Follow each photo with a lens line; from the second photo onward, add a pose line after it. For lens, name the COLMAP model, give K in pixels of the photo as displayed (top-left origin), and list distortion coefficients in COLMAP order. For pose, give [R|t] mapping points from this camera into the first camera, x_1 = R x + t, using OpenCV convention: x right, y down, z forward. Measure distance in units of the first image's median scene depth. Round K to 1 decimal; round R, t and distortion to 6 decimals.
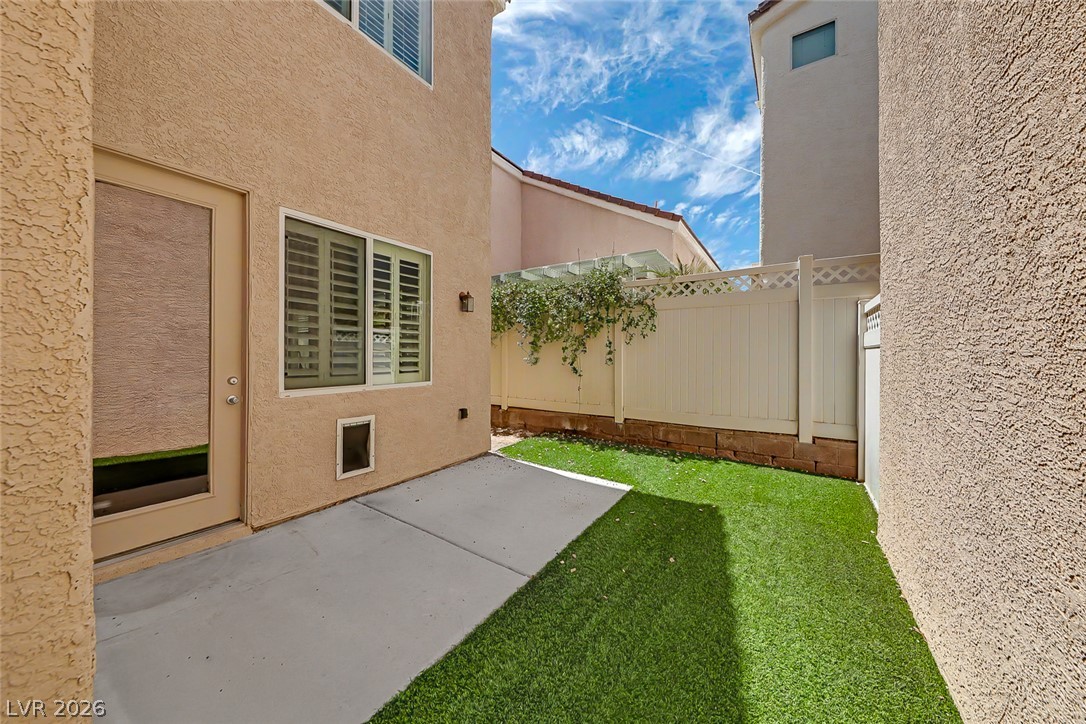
lens RADIAL K [[376.8, 0, 539.8], [0, 376.8, 363.2], [0, 0, 1]] dist [0.014245, -0.007291]
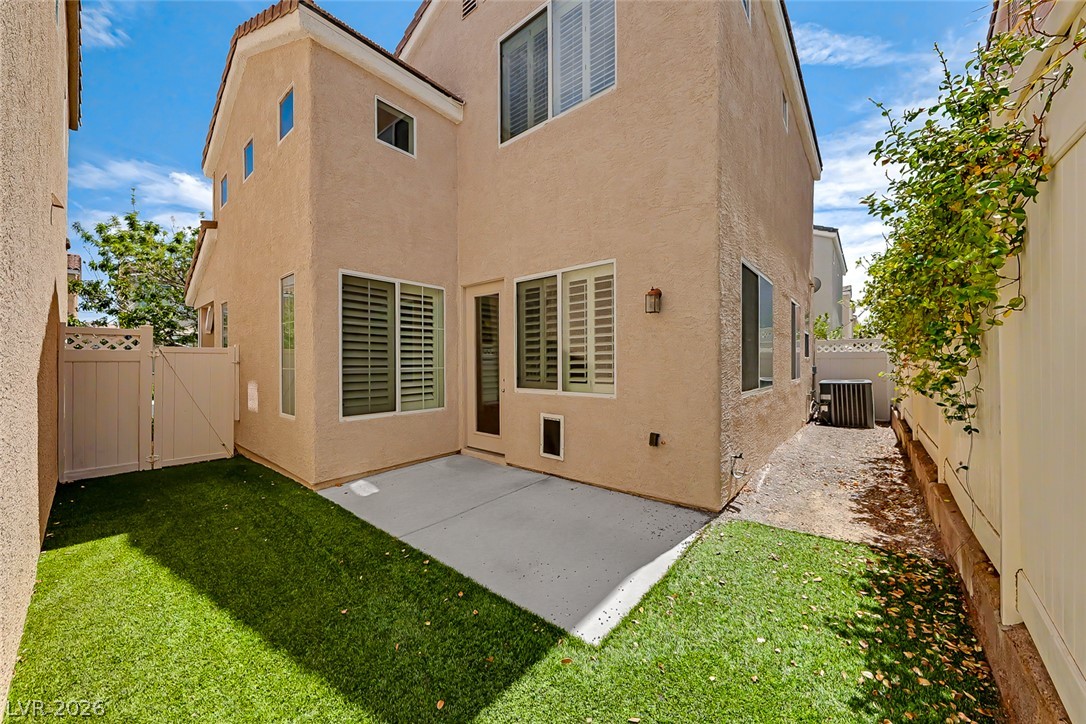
lens RADIAL K [[376.8, 0, 539.8], [0, 376.8, 363.2], [0, 0, 1]] dist [0.014245, -0.007291]
pose [[-0.110187, -0.000738, -0.993911, 0.744269], [-0.016602, 0.999862, 0.001098, -0.030432], [0.993772, 0.016621, -0.110184, 1.003465]]
